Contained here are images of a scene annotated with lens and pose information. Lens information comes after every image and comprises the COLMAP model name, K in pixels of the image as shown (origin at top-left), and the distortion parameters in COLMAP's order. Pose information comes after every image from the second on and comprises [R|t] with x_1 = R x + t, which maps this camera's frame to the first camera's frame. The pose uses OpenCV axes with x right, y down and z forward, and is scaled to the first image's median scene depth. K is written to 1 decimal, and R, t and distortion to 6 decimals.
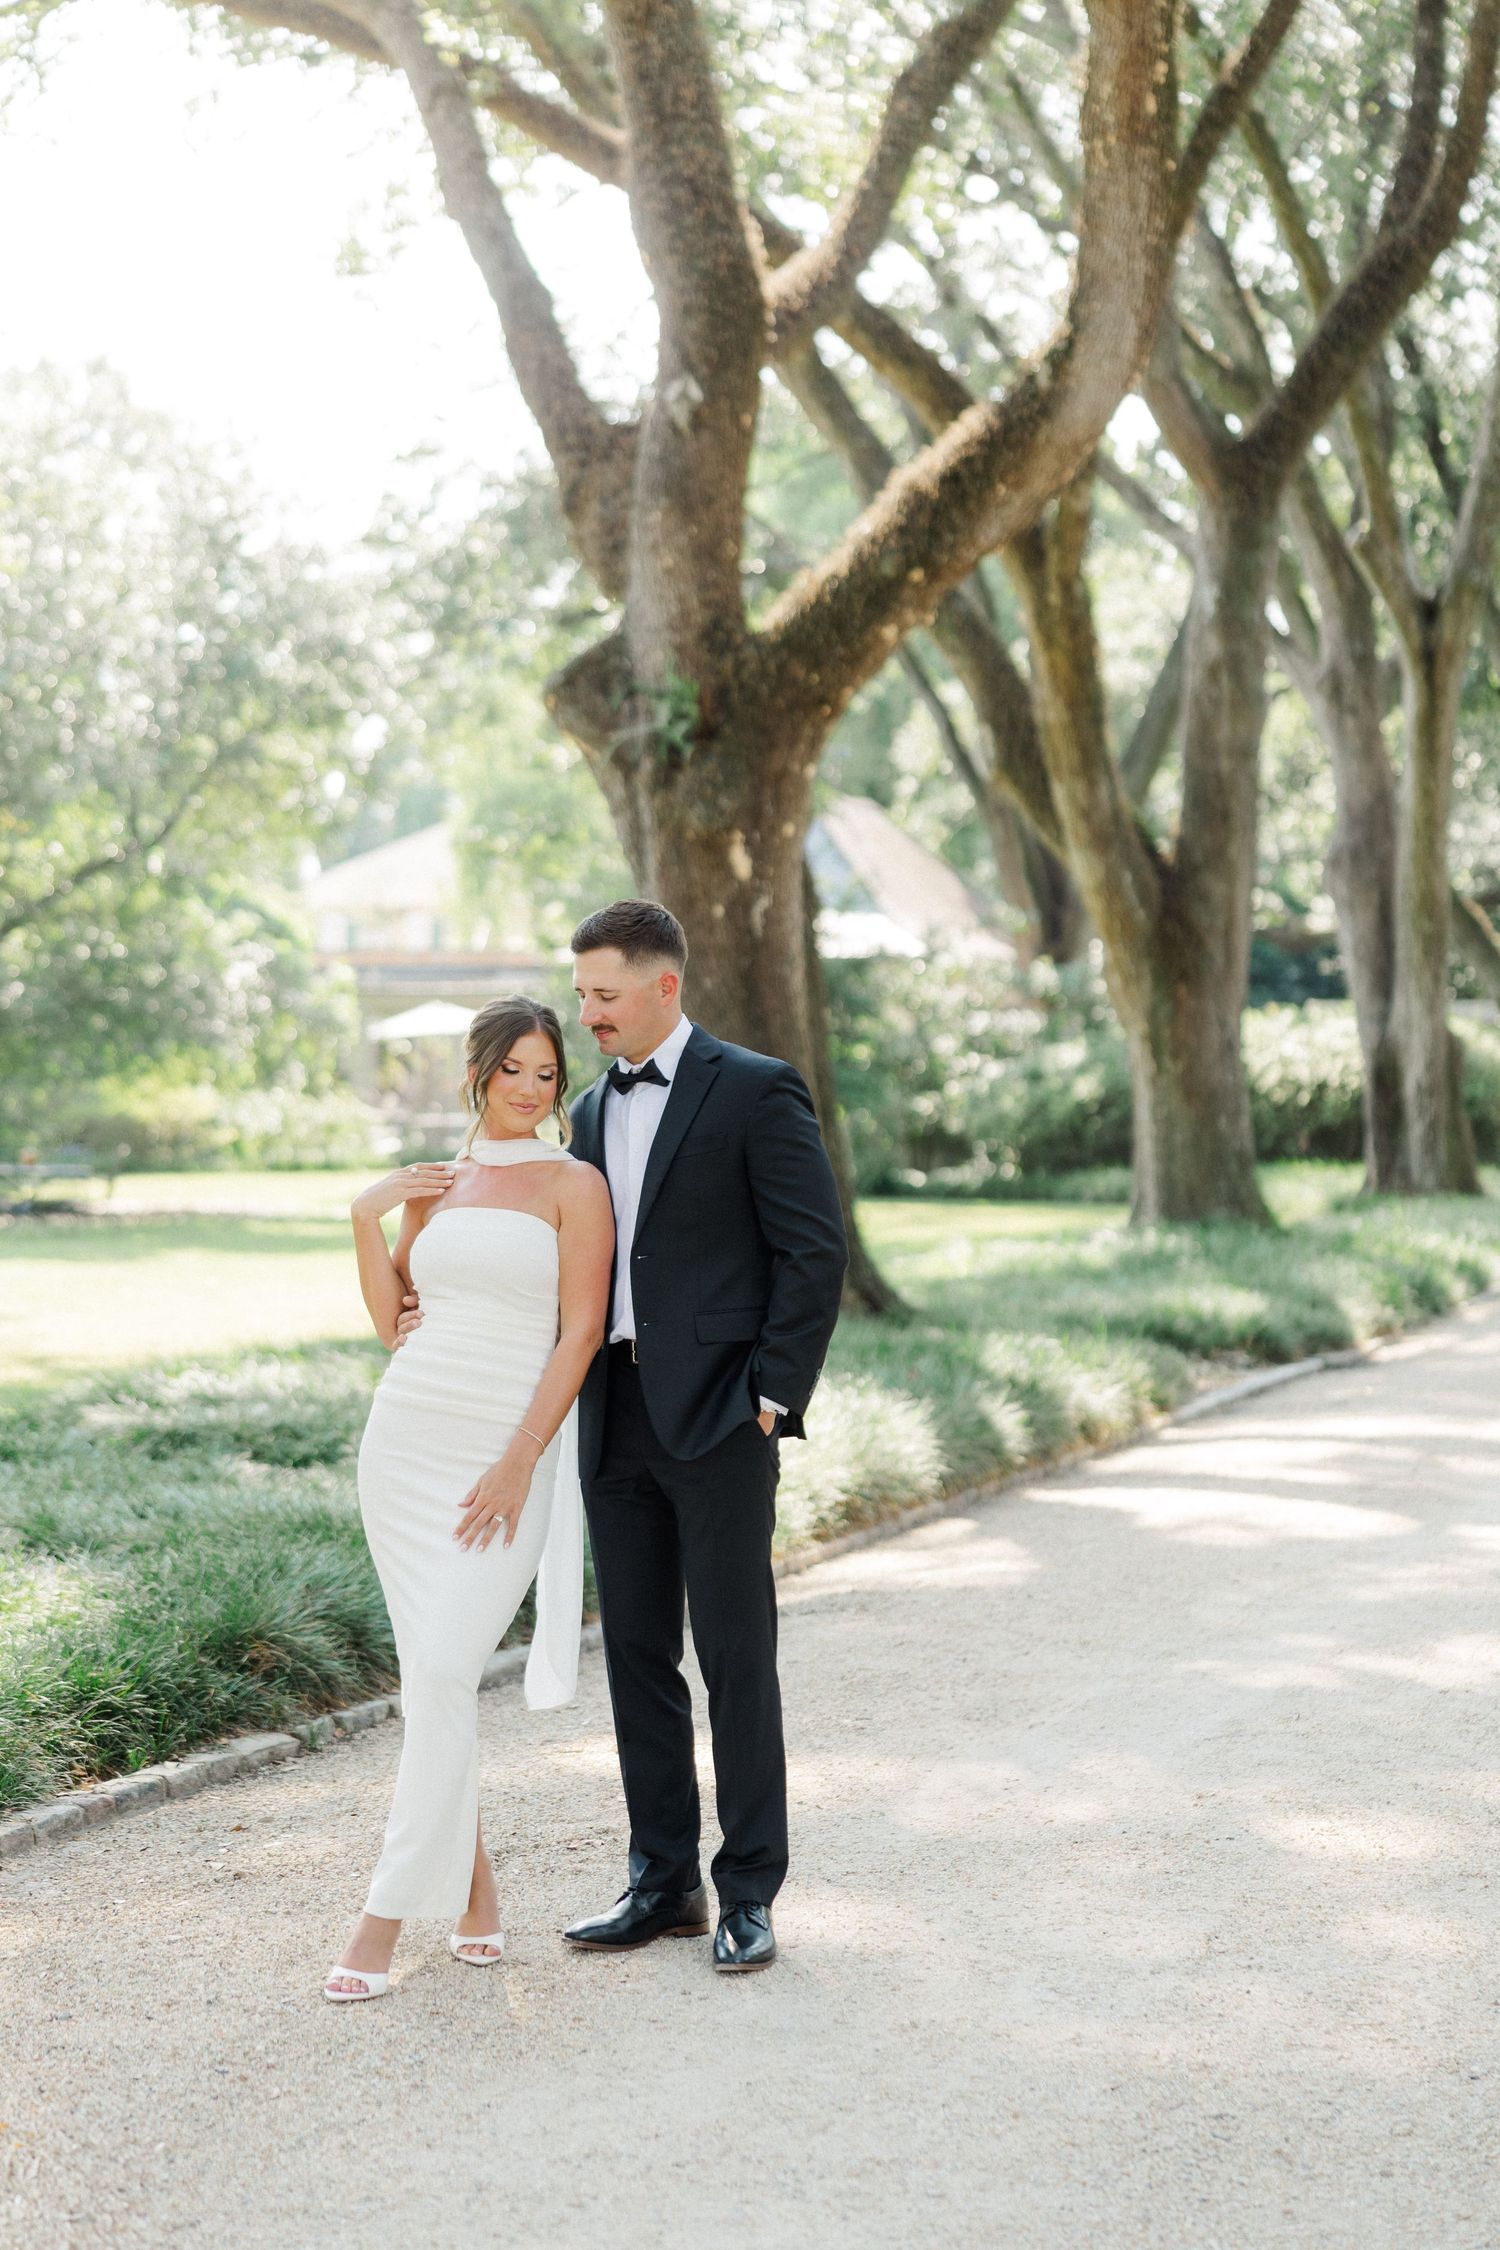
lens RADIAL K [[4085.0, 0, 750.0], [0, 4085.0, 1125.0], [0, 0, 1]] dist [0.001720, 0.041645]
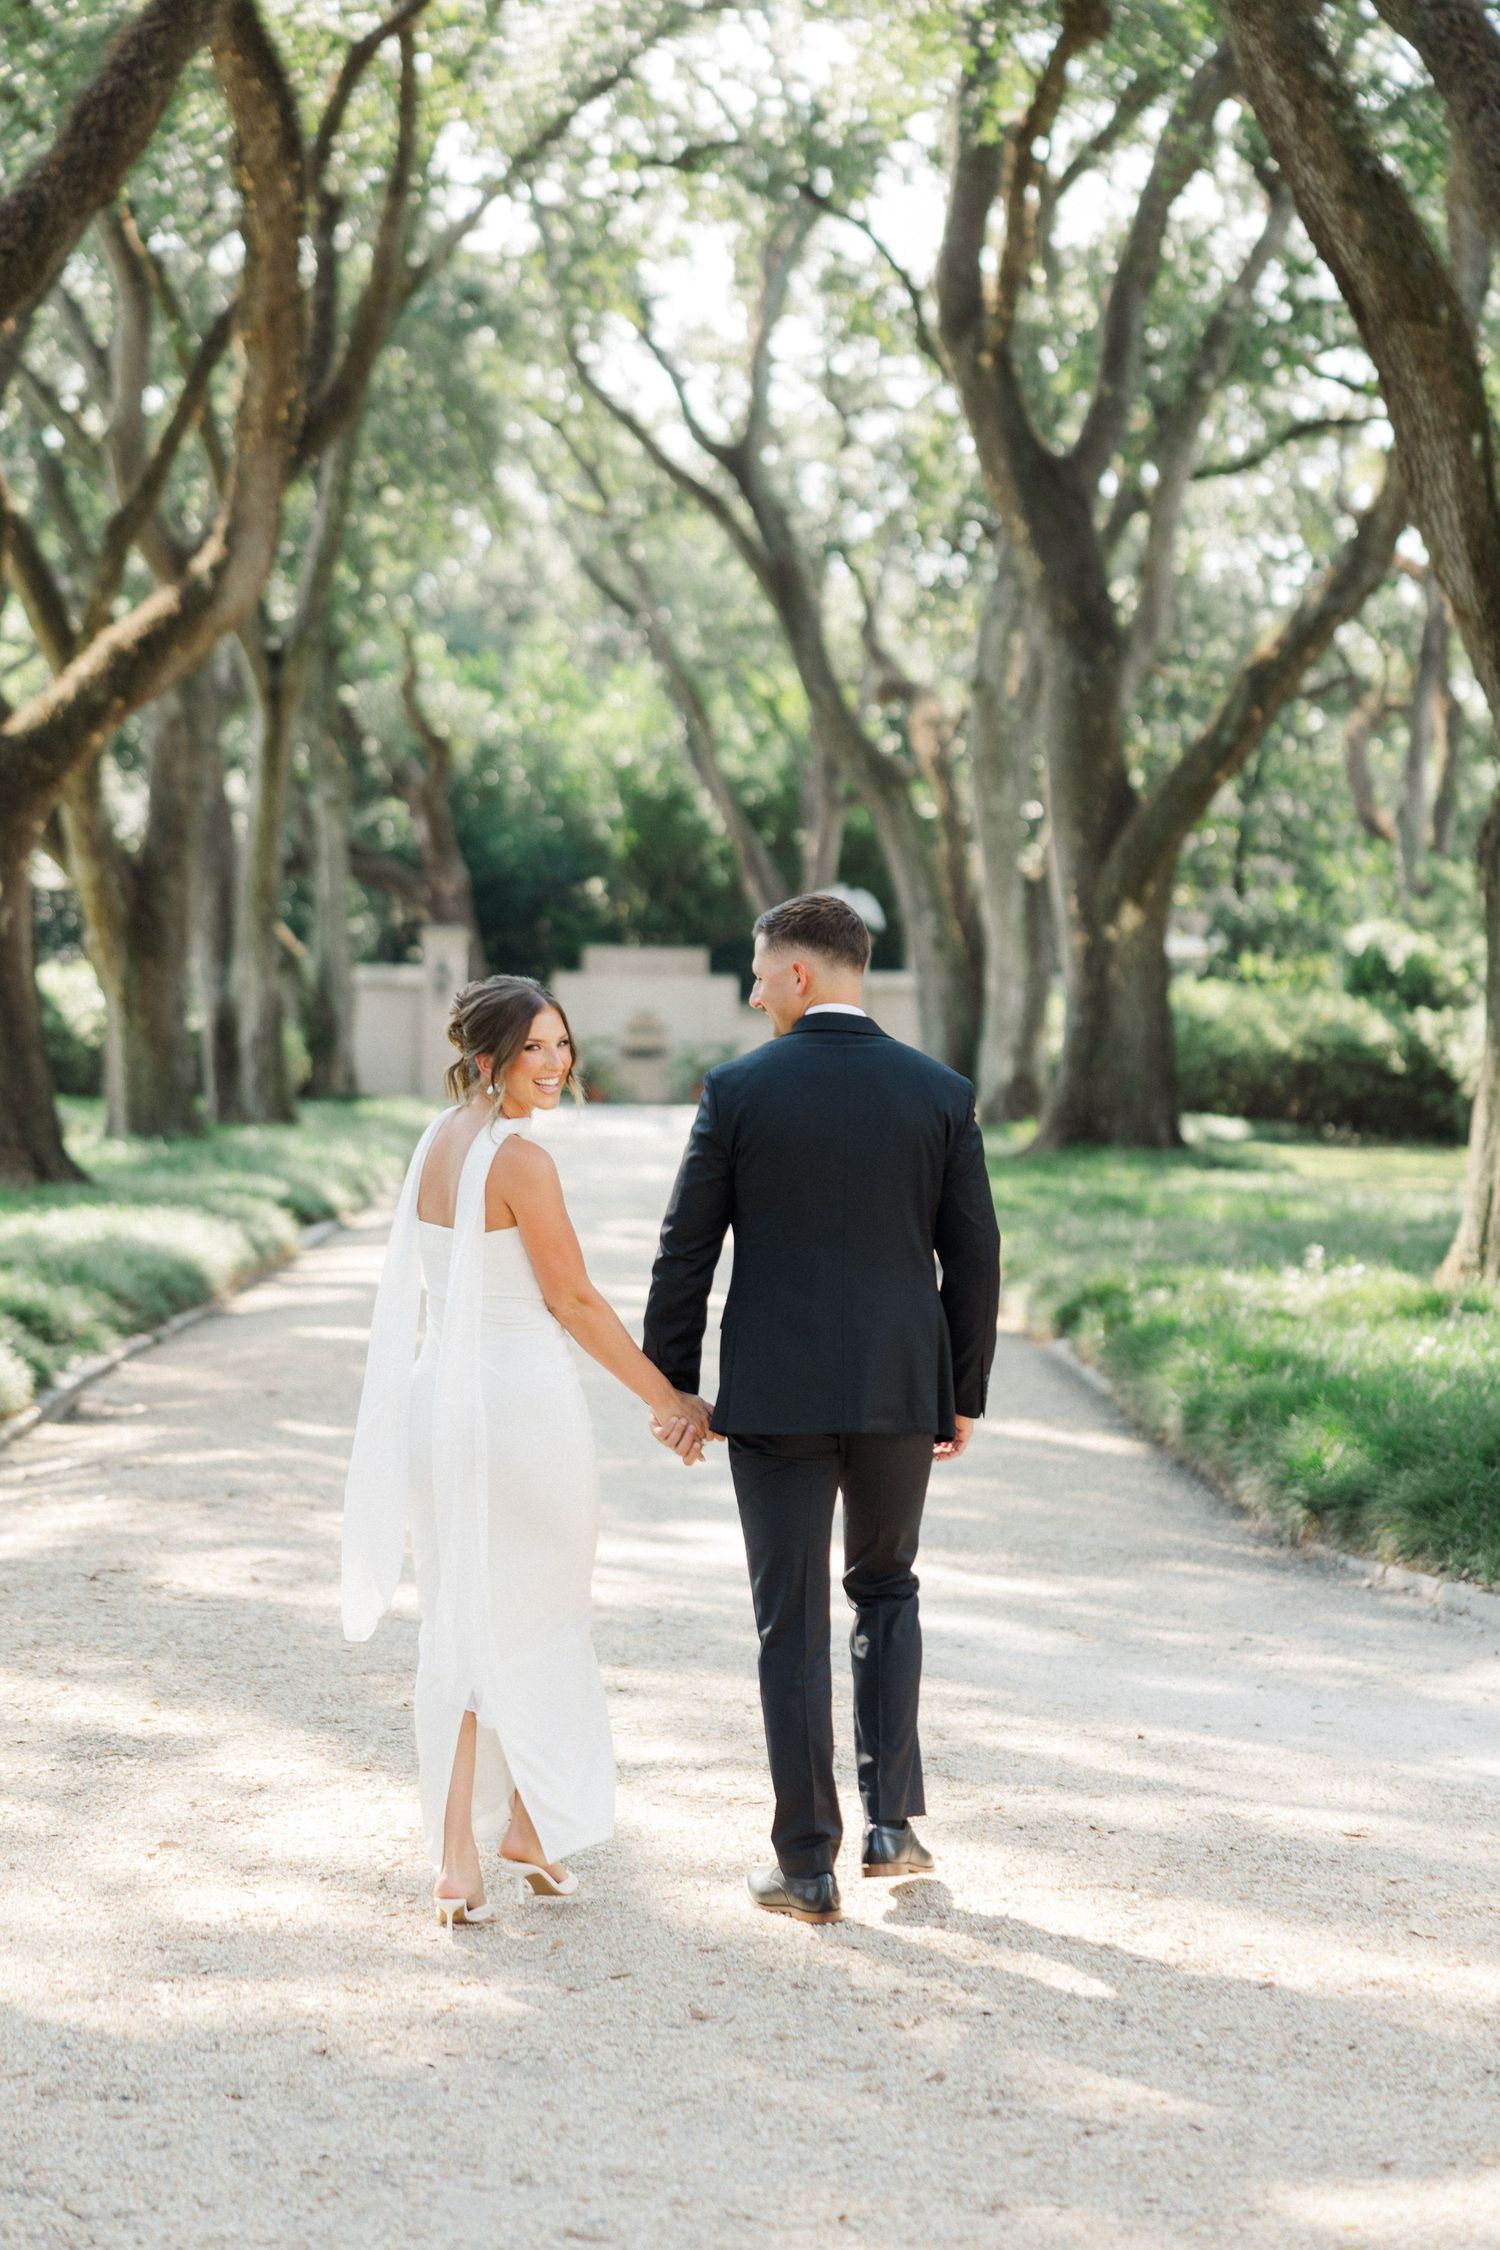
lens RADIAL K [[4463.0, 0, 750.0], [0, 4463.0, 1125.0], [0, 0, 1]] dist [0.015182, -0.151916]
pose [[0.942193, 0.013104, 0.334813, -0.195483], [-0.017491, 0.999796, 0.010091, 0.001374], [-0.334613, -0.015364, 0.942230, -0.436259]]
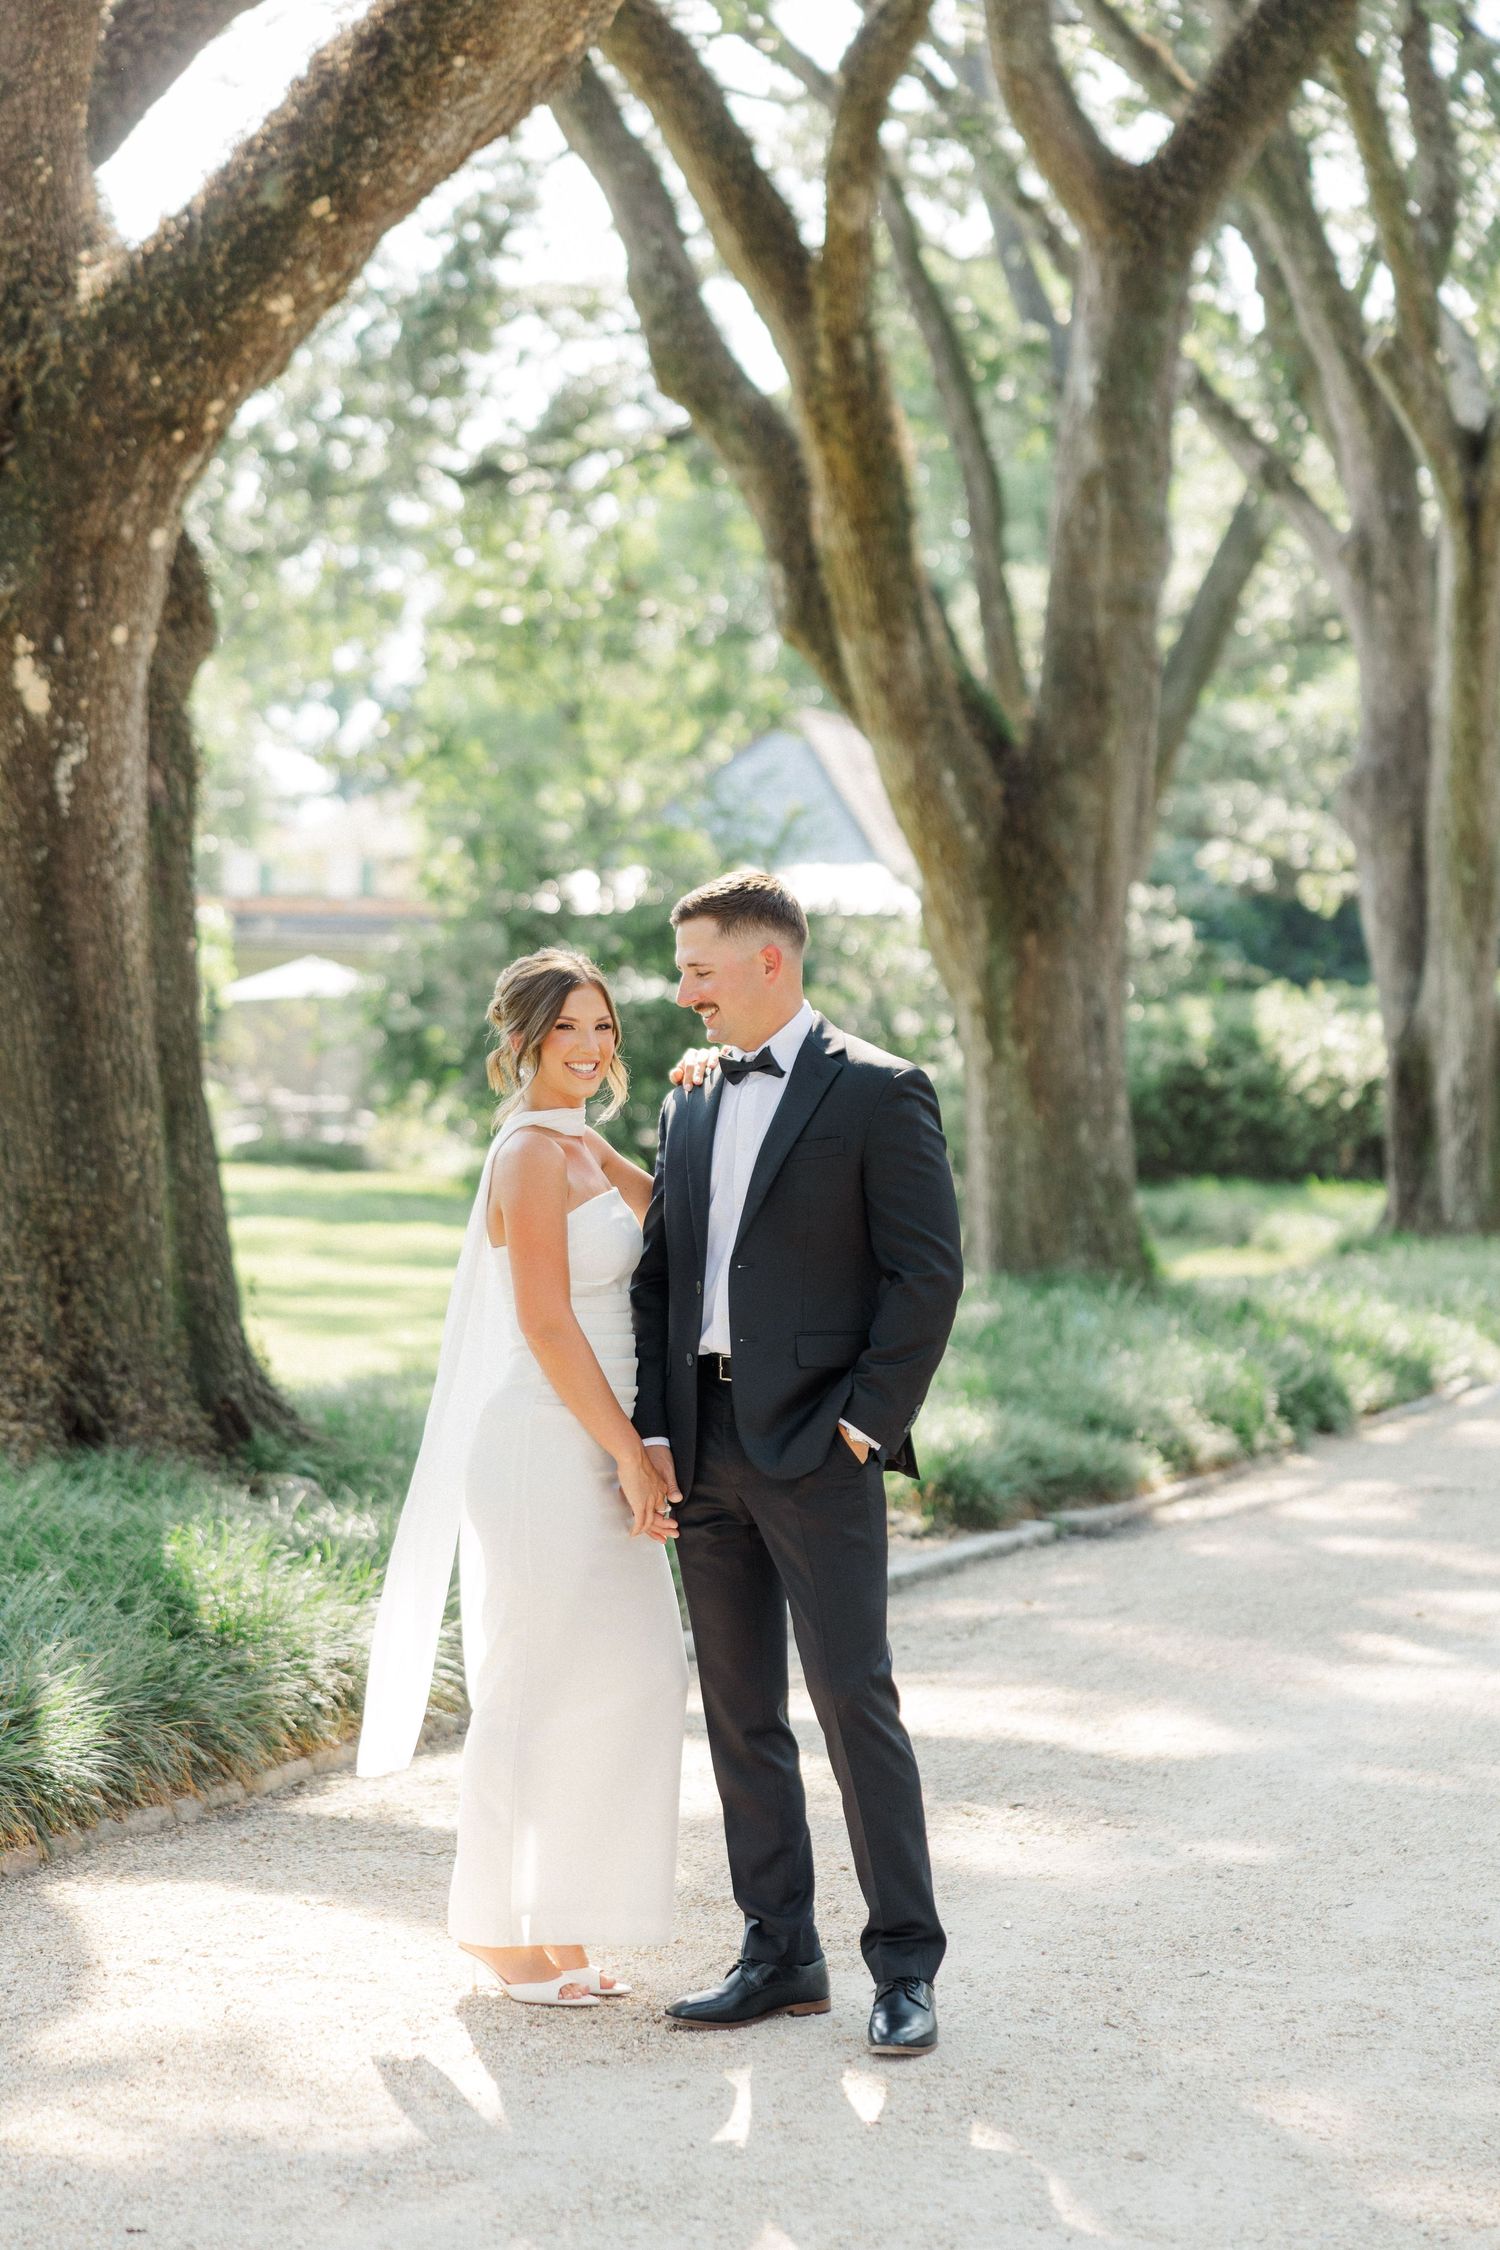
lens RADIAL K [[4463.0, 0, 750.0], [0, 4463.0, 1125.0], [0, 0, 1]] dist [0.015182, -0.151916]
pose [[0.998945, 0.024573, -0.038792, 0.087995], [-0.024464, 0.999695, 0.003295, -0.003255], [0.038861, -0.002342, 0.999242, 0.235902]]
